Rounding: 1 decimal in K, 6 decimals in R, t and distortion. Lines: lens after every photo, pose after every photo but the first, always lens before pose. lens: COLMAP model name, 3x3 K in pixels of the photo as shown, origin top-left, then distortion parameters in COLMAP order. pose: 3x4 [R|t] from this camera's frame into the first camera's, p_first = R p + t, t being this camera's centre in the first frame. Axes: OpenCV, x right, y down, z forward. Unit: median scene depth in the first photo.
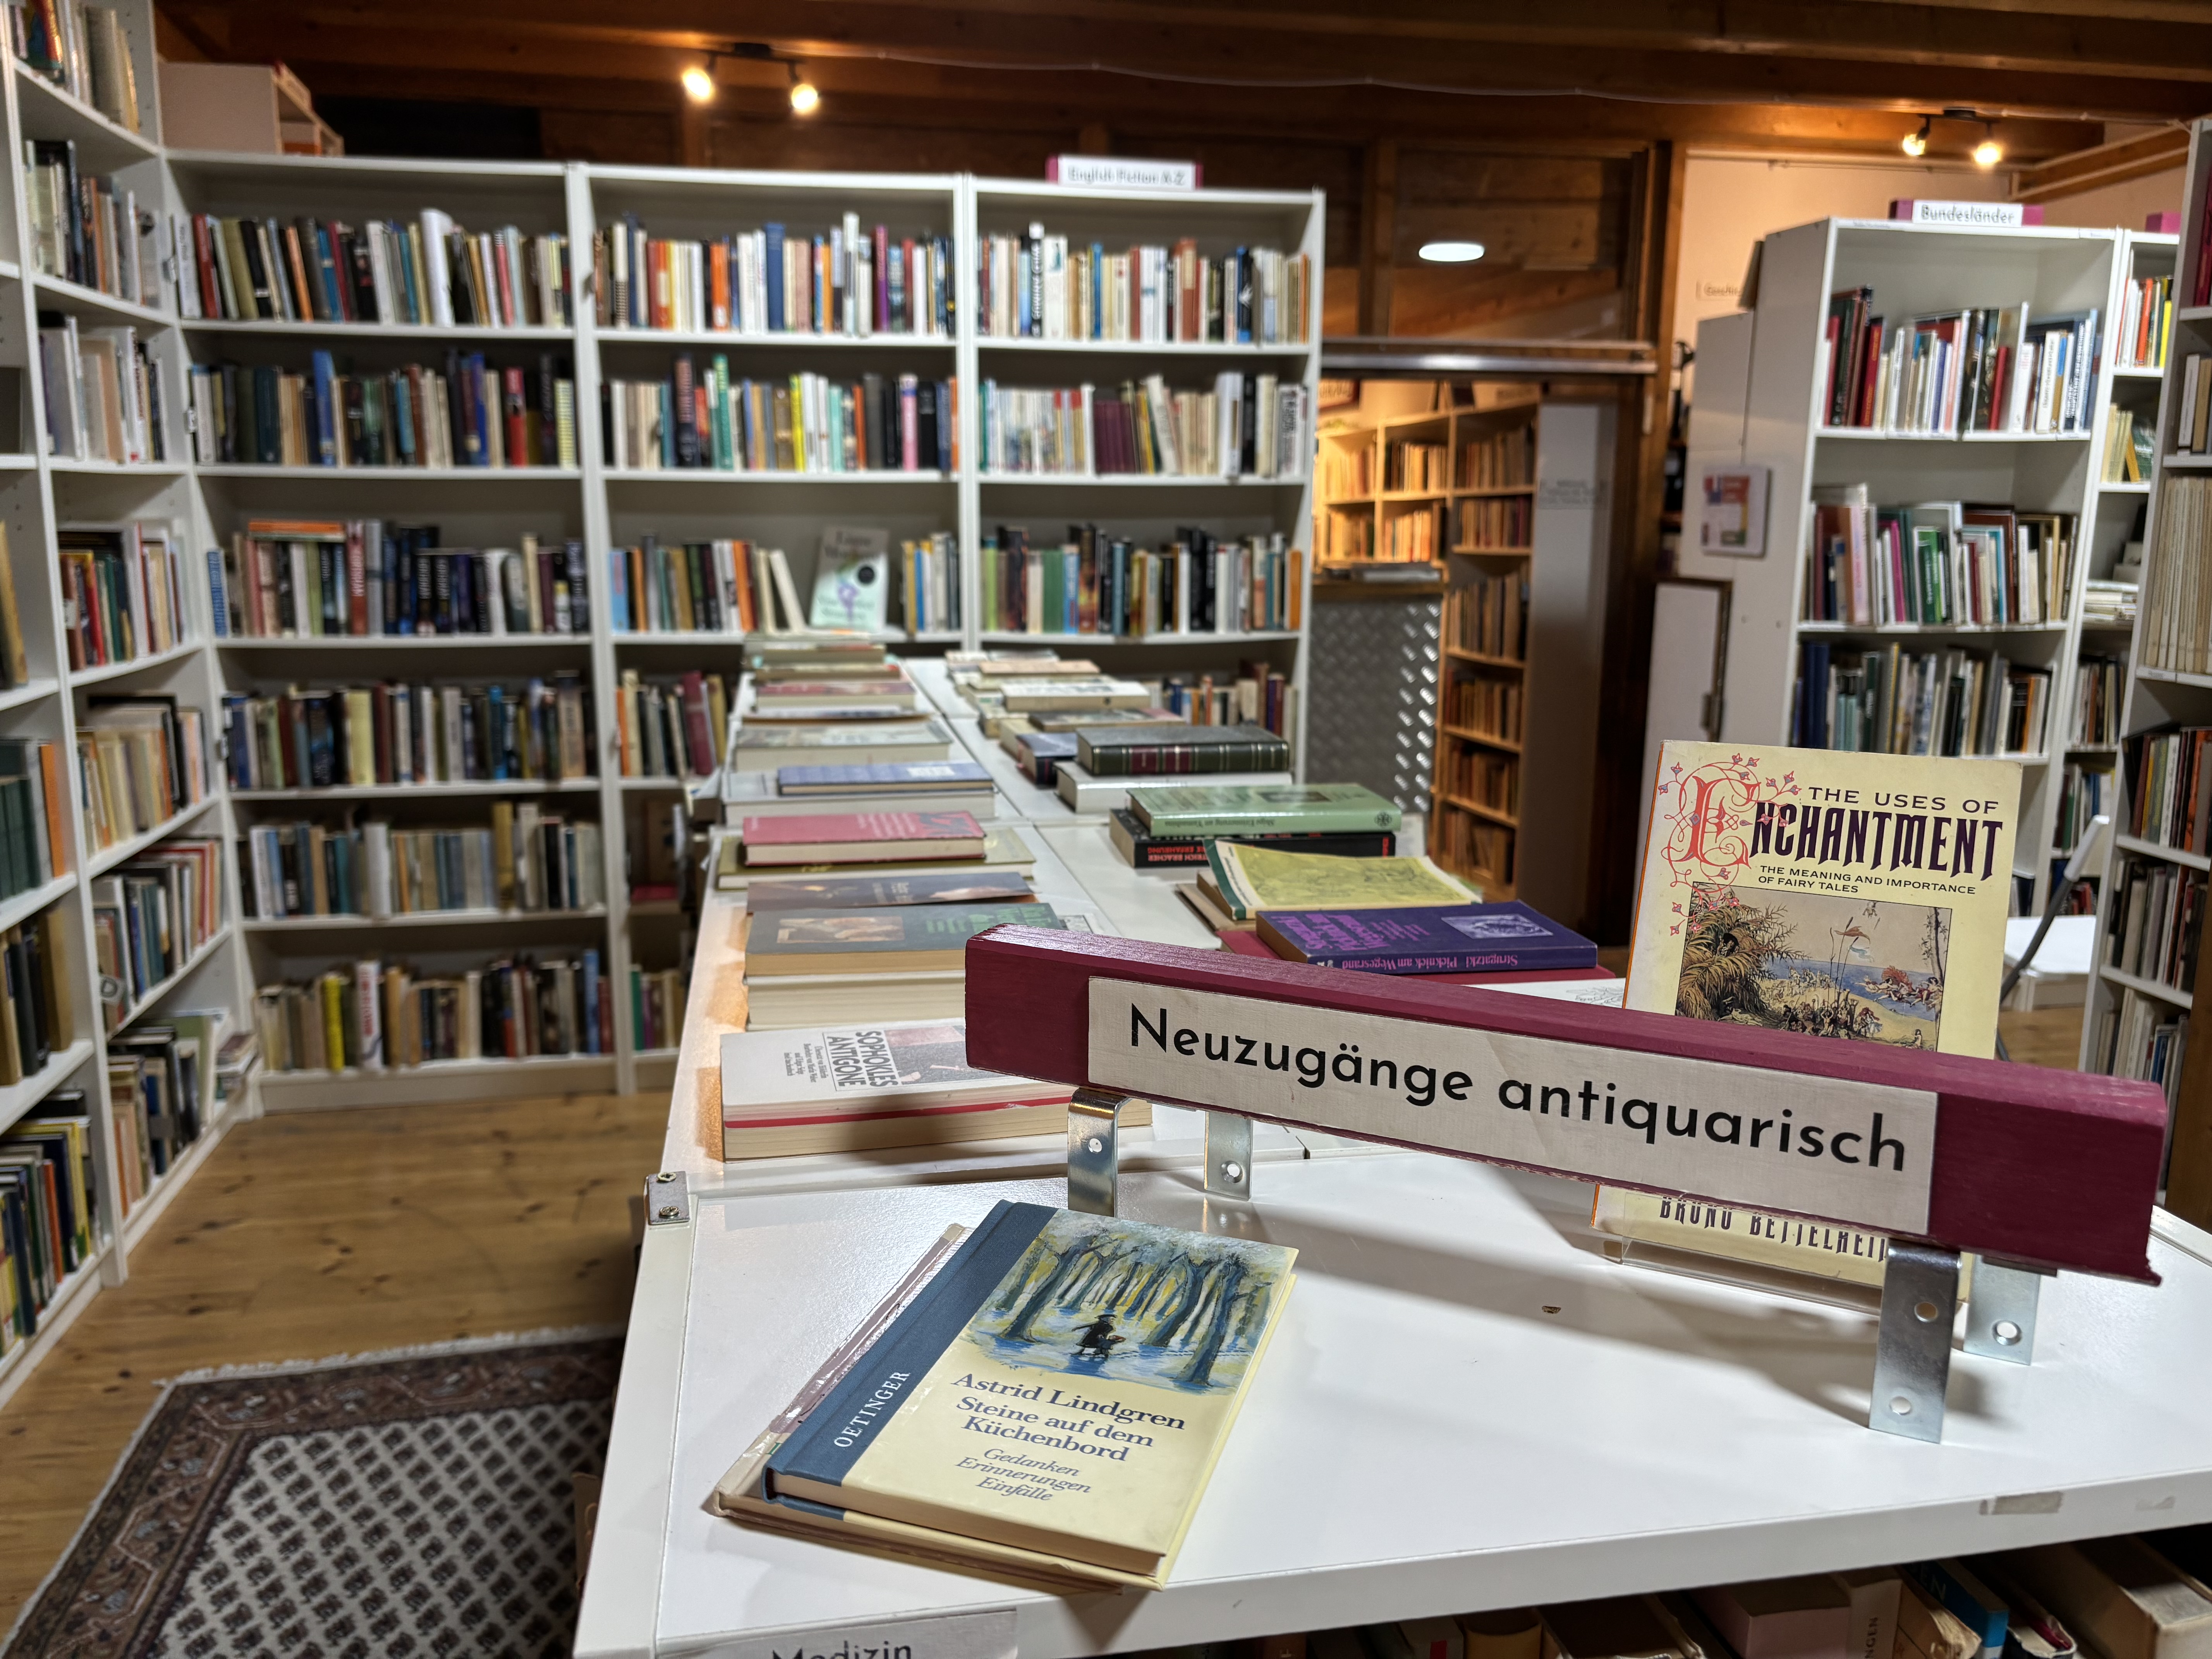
lens RADIAL K [[1676.4, 0, 1106.0], [0, 1676.4, 829.5], [0, 0, 1]] dist [0.048146, -0.044235]
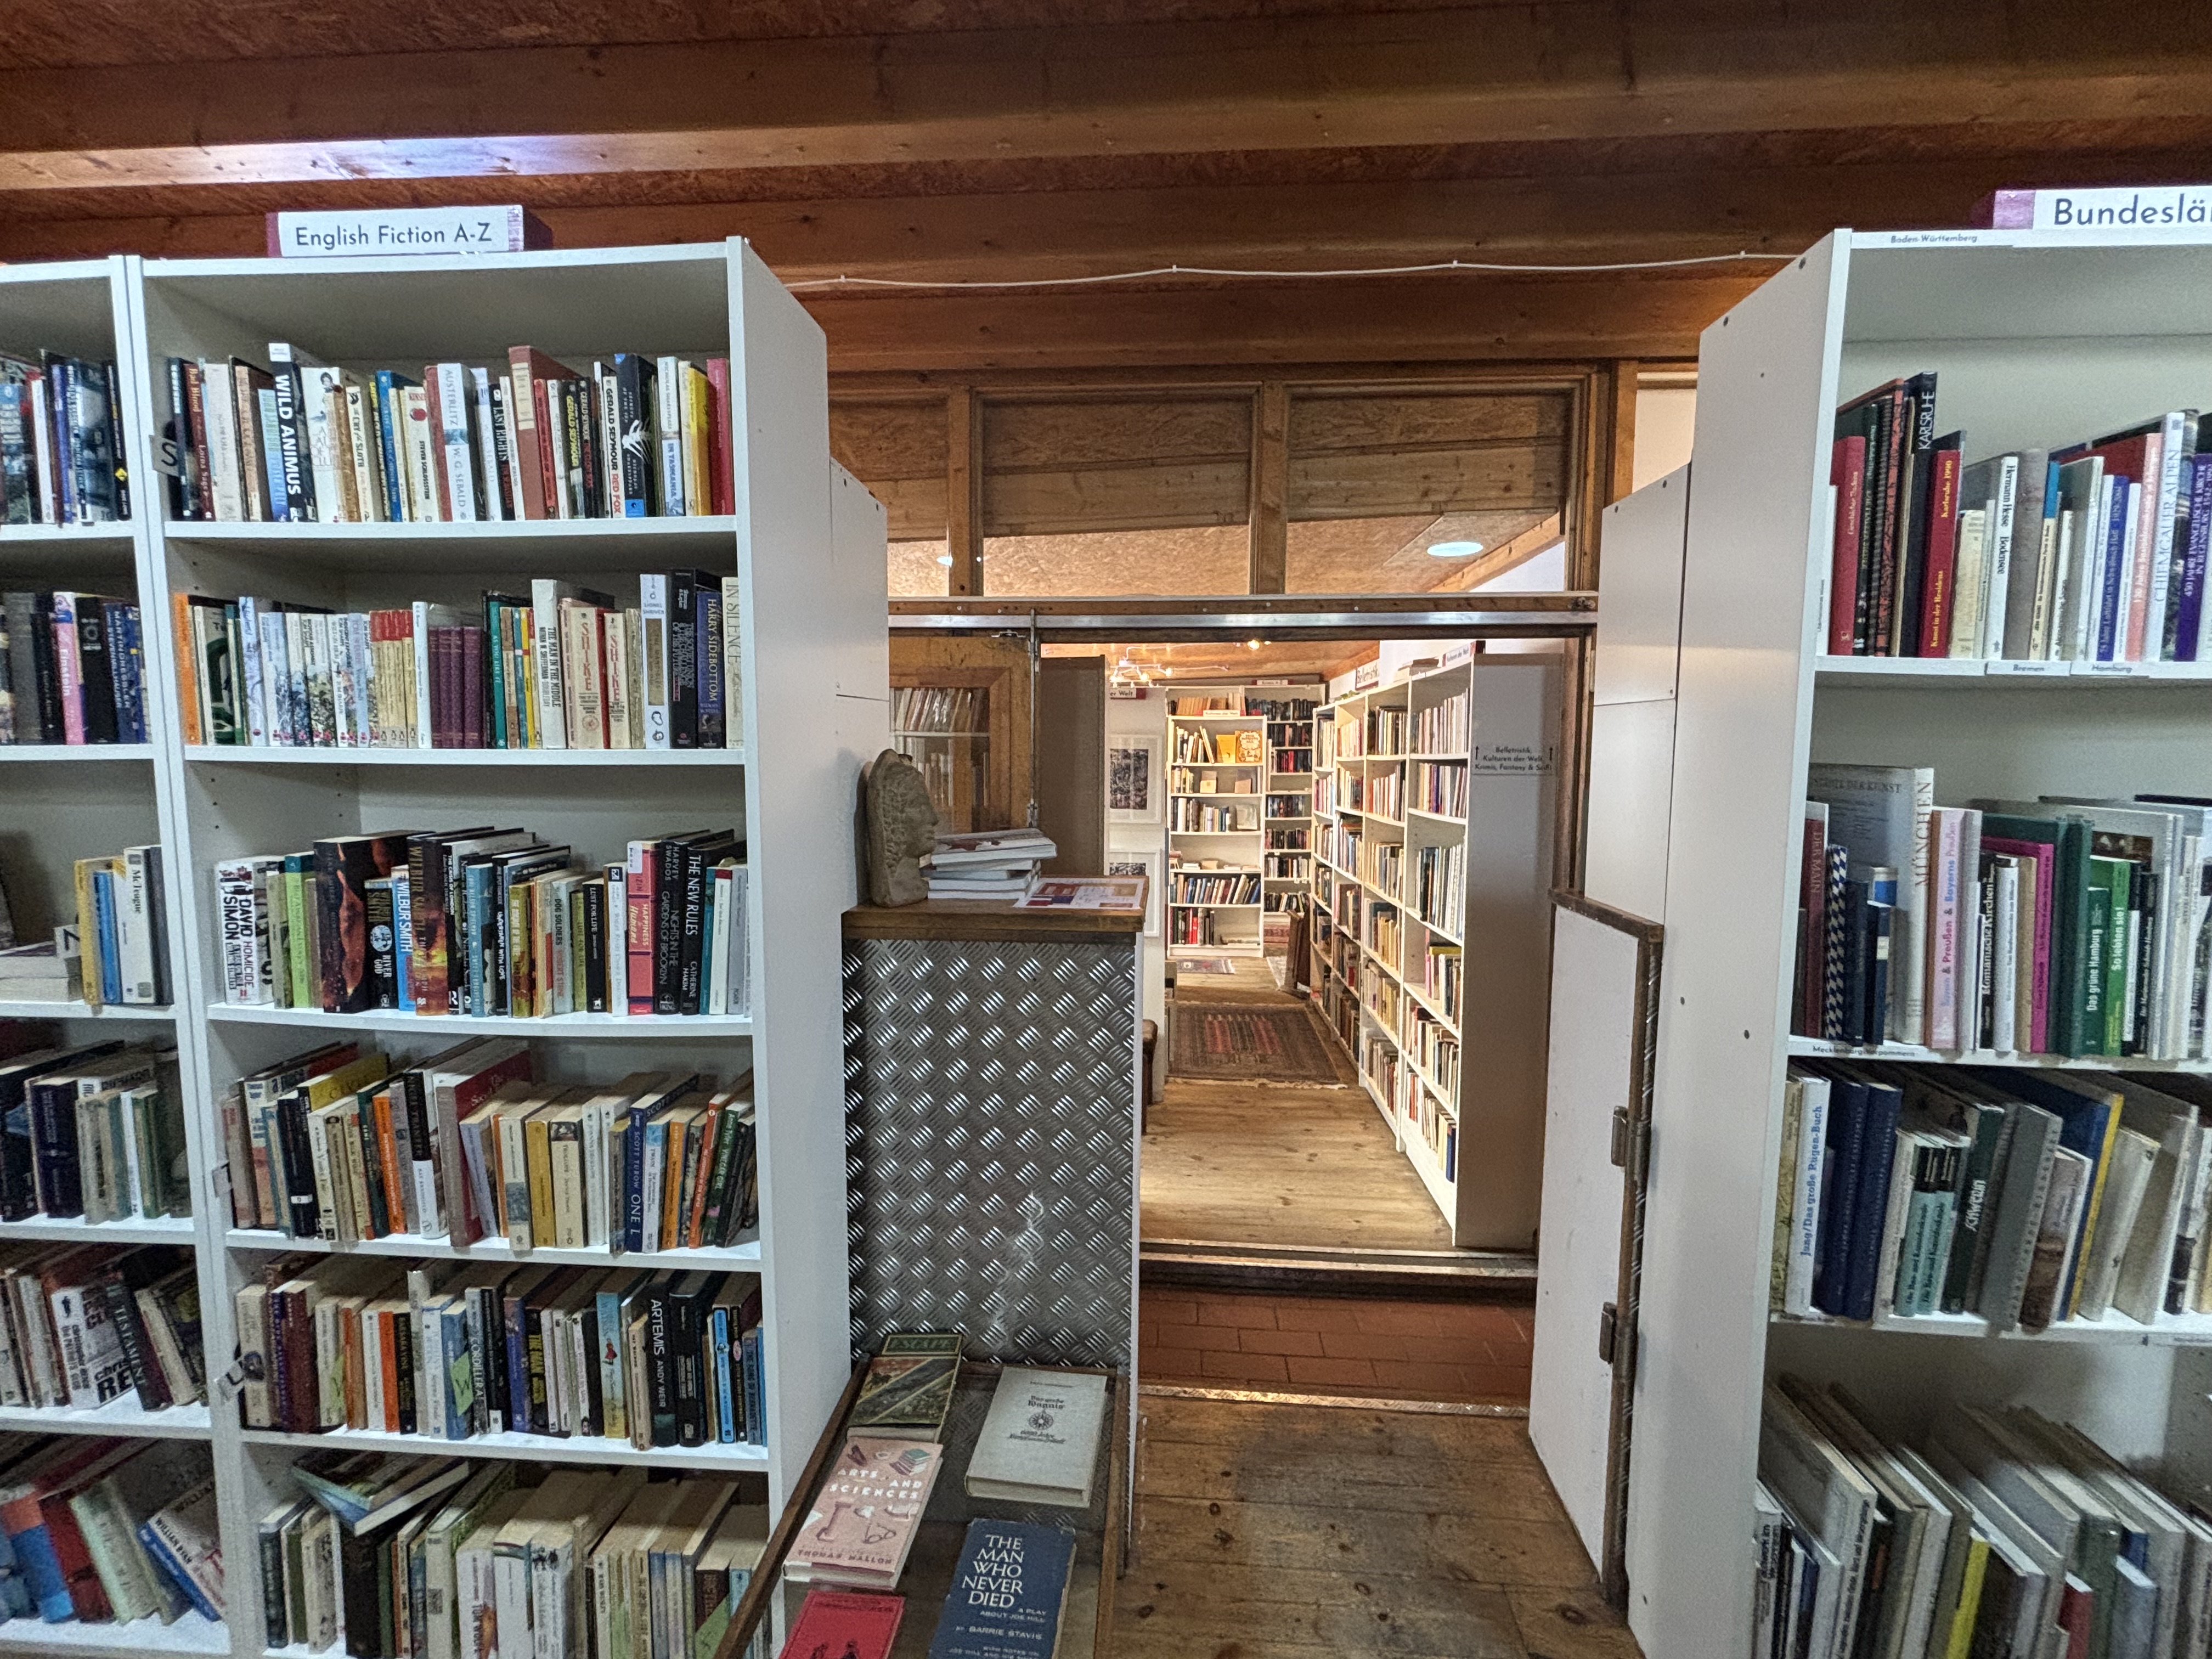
lens RADIAL K [[953.9, 0, 1106.0], [0, 953.9, 829.5], [0, 0, 1]] dist [0.000755, 0.000009]
pose [[0.967037, 0.021729, -0.253708, 0.314767], [-0.049453, 0.993408, -0.103413, -0.160996], [0.249789, 0.112550, 0.961737, 0.741461]]
